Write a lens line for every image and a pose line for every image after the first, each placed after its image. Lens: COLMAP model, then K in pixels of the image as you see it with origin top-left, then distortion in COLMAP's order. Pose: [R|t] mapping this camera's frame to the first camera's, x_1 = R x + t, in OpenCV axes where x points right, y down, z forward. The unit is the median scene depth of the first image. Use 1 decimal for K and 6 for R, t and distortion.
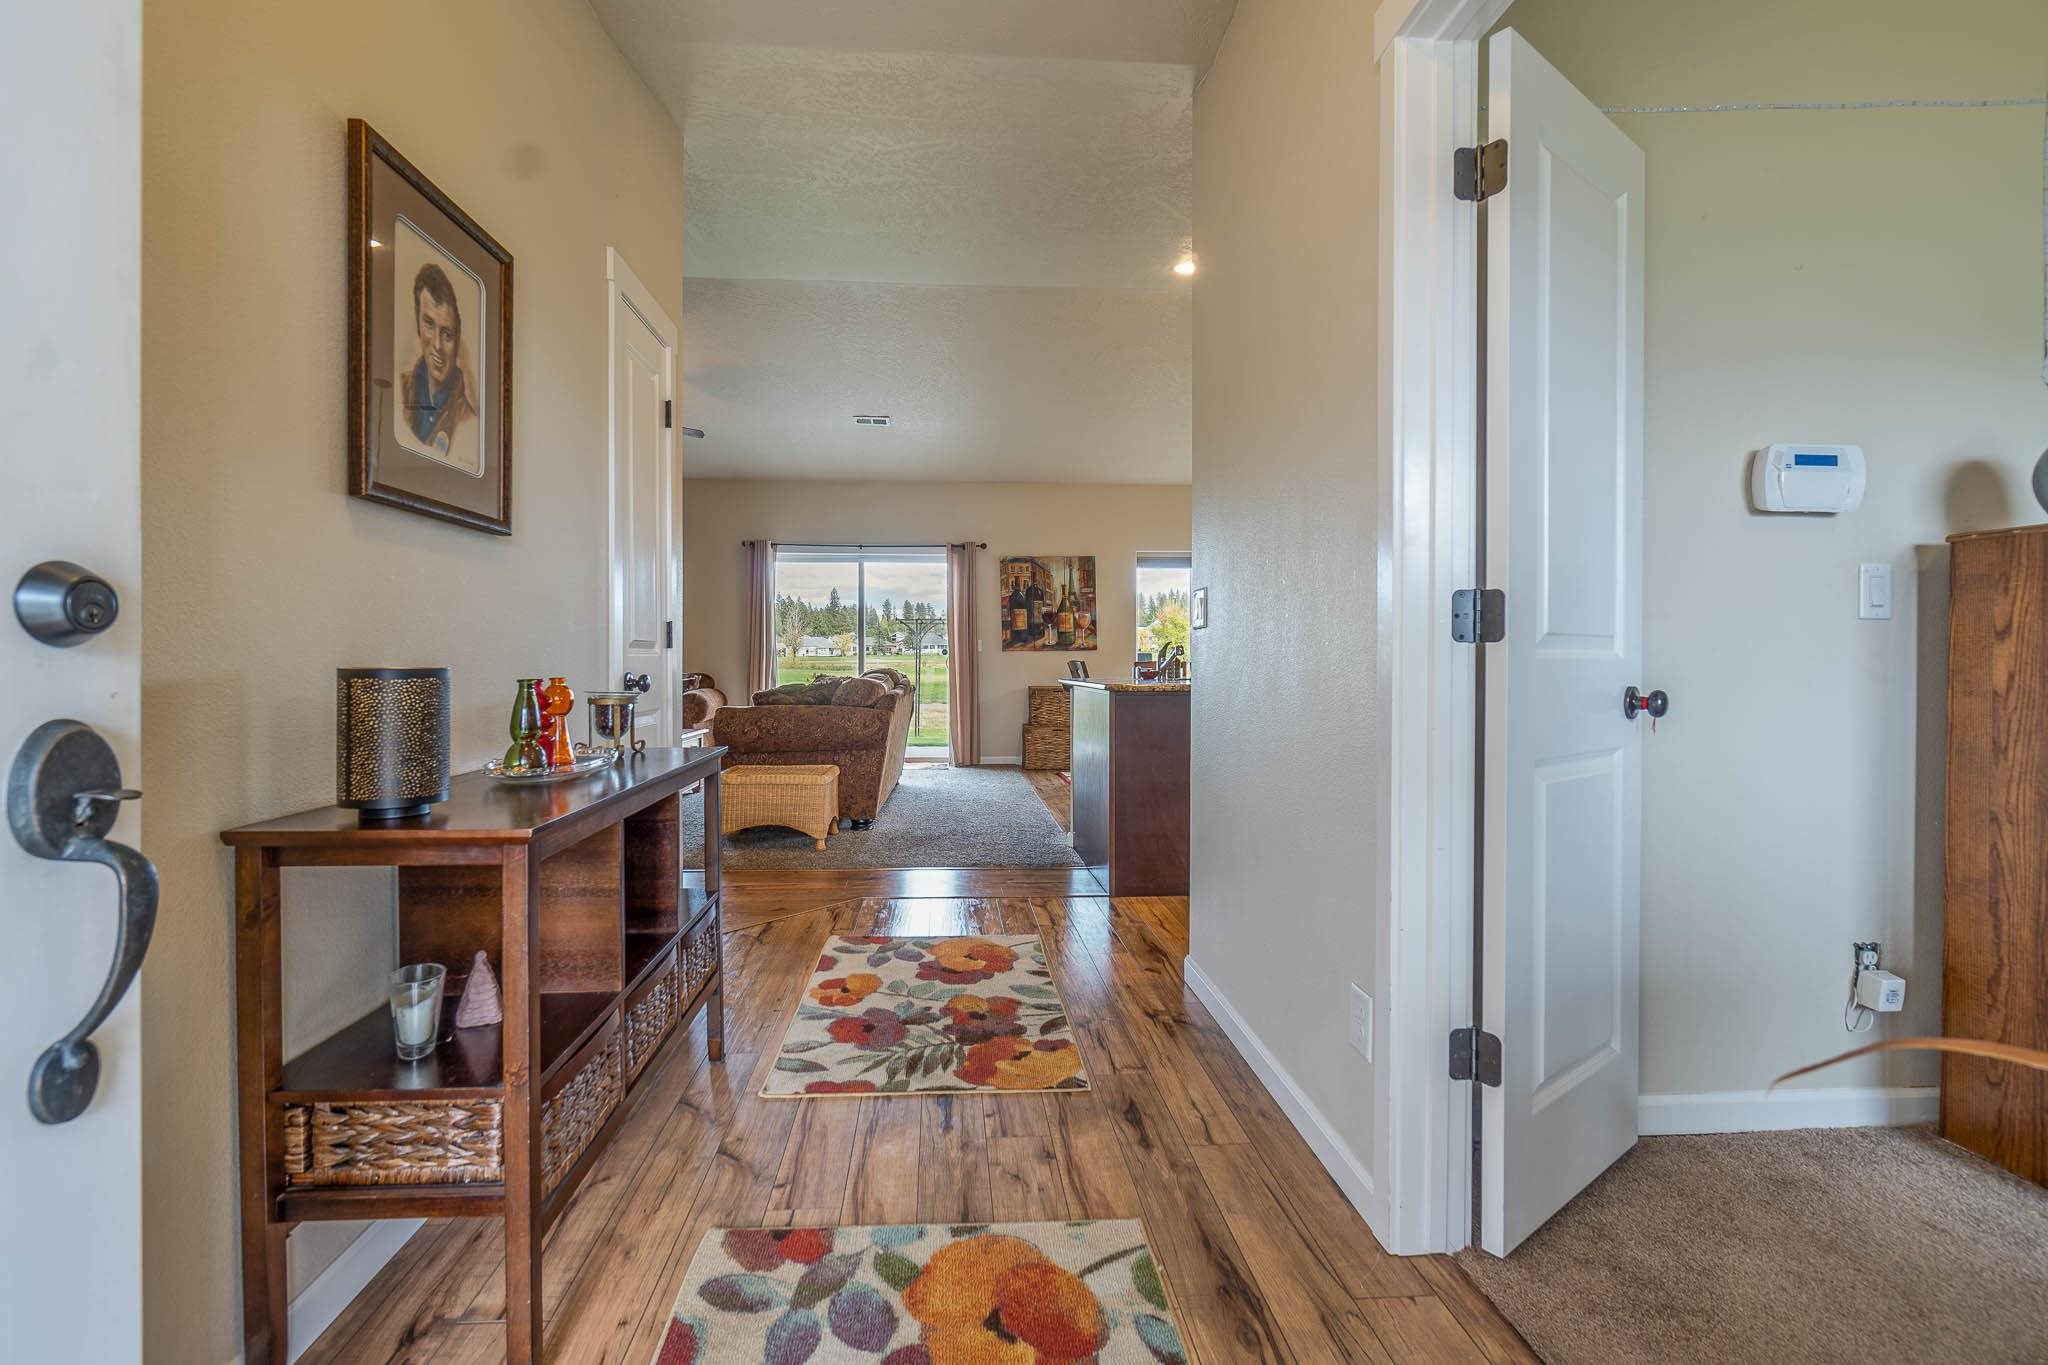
lens RADIAL K [[887.3, 0, 979.9], [0, 887.3, 660.5], [0, 0, 1]] dist [0.000526, 0.001066]
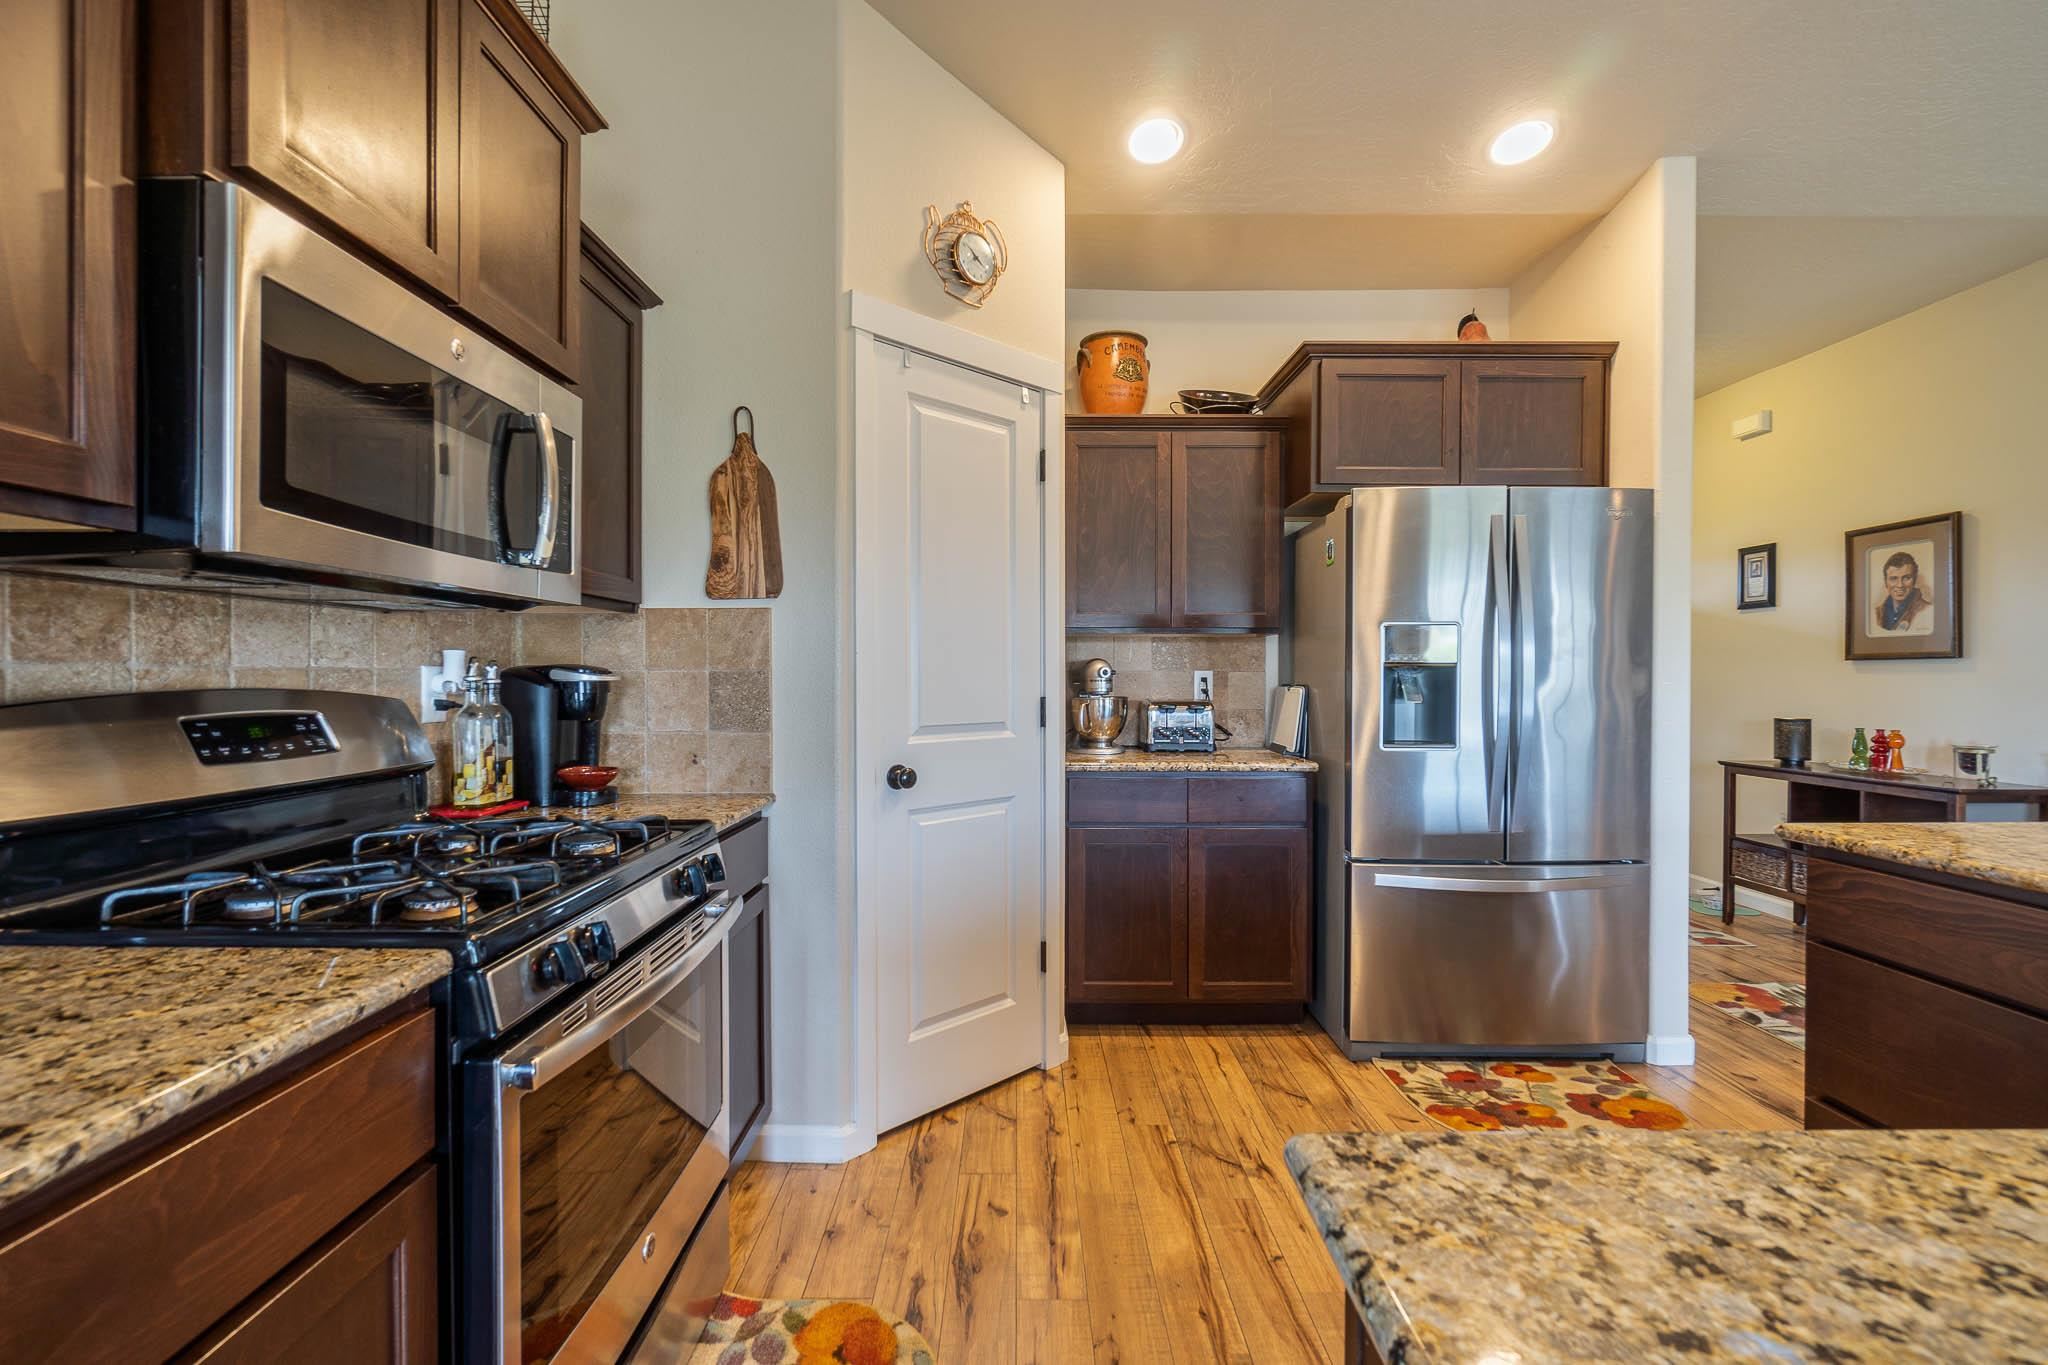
lens RADIAL K [[887.3, 0, 1049.7], [0, 887.3, 674.5], [0, 0, 1]] dist [0.000526, 0.001066]
pose [[-0.999649, -0.001943, 0.026436, 0.628560], [-0.001986, 0.999997, -0.001613, -0.046332], [-0.026433, -0.001665, -0.999649, 1.370704]]
